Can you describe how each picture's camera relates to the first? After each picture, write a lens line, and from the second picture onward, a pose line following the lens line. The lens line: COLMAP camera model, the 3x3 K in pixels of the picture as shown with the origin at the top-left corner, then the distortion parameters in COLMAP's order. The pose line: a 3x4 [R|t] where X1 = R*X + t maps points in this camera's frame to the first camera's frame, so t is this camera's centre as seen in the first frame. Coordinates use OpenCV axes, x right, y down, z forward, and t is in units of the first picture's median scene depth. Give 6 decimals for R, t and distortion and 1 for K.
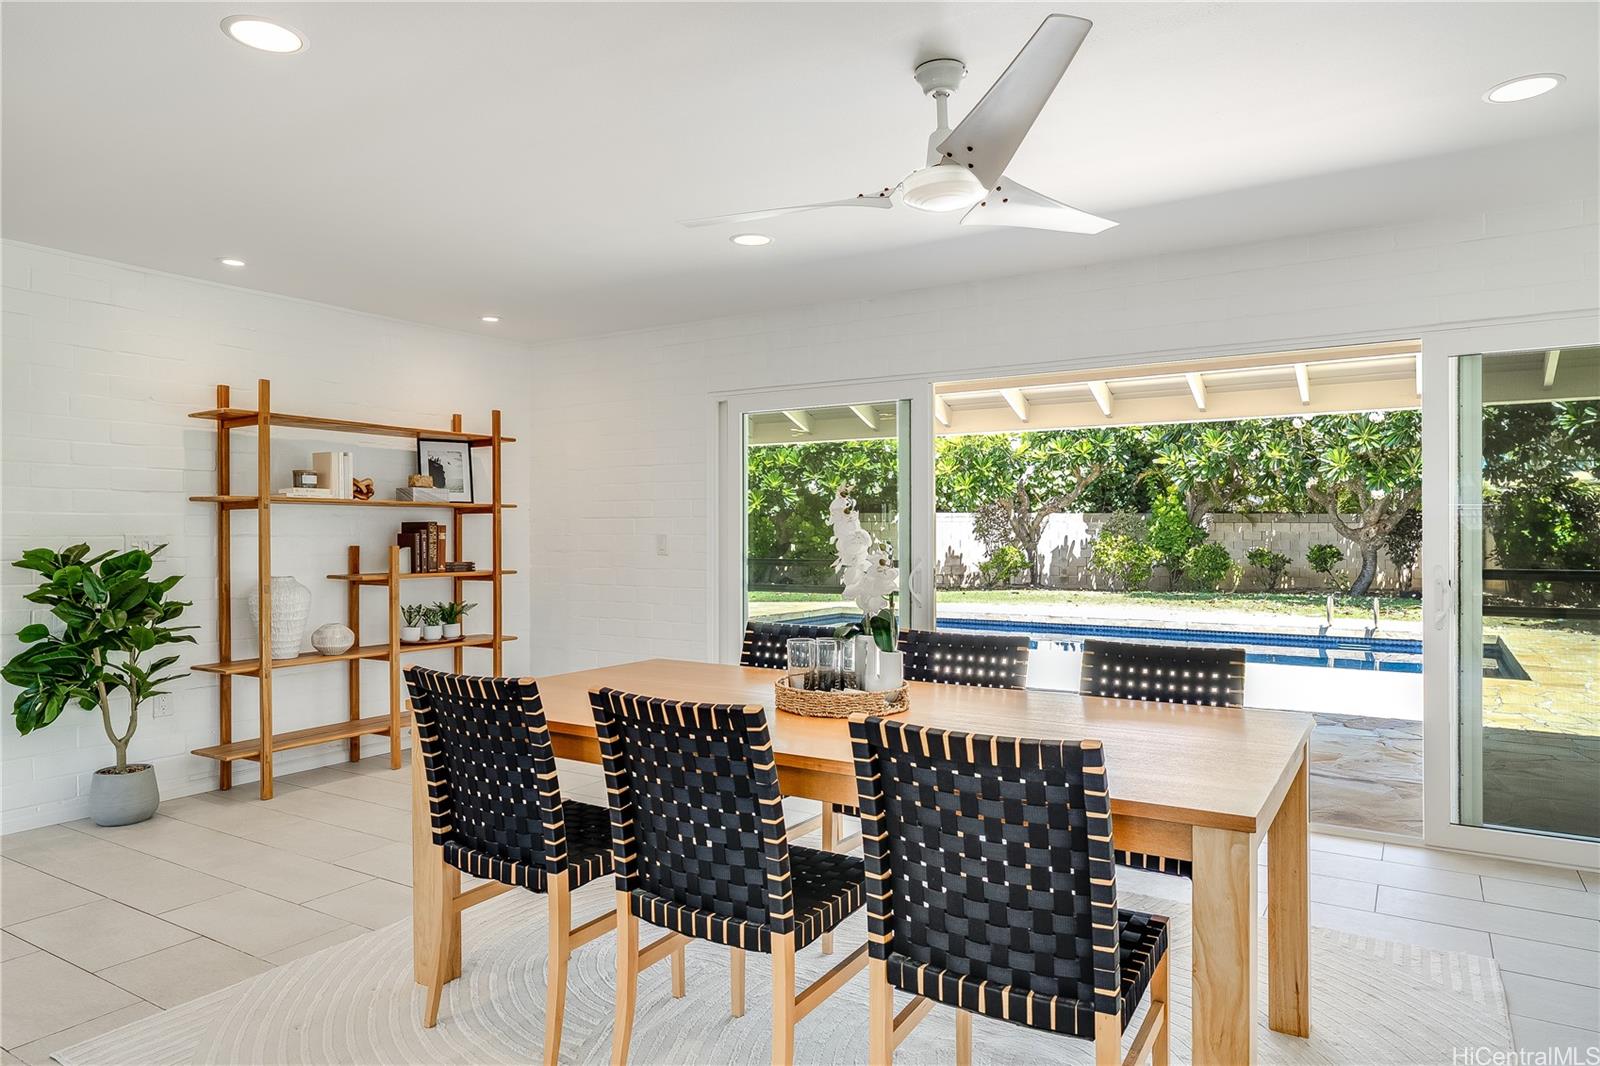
lens RADIAL K [[998.5, 0, 797.6], [0, 998.5, 533.1], [0, 0, 1]] dist [0.001296, 0.005302]
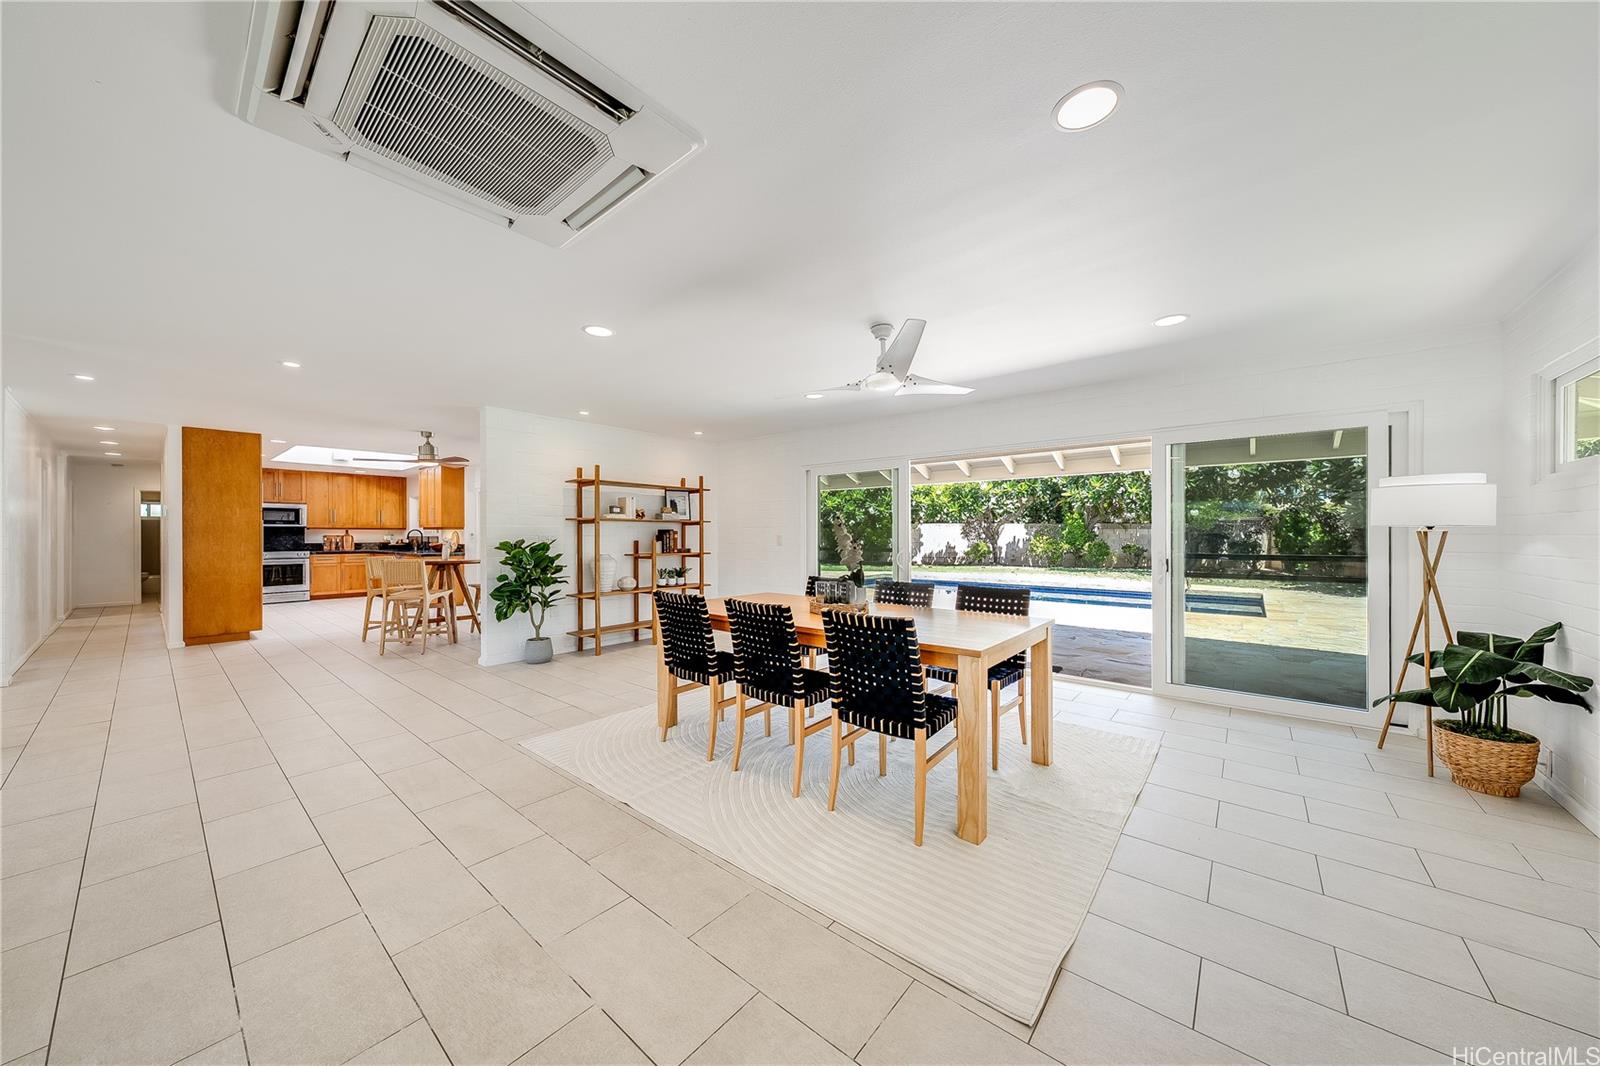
lens RADIAL K [[544.9, 0, 800.4], [0, 544.9, 534.1], [0, 0, 1]] dist [0.002849, -0.000408]
pose [[0.991392, 0.000192, -0.130924, 0.068836], [-0.000312, 1.000000, -0.000895, -0.000212], [0.130923, 0.000928, 0.991392, -0.134294]]
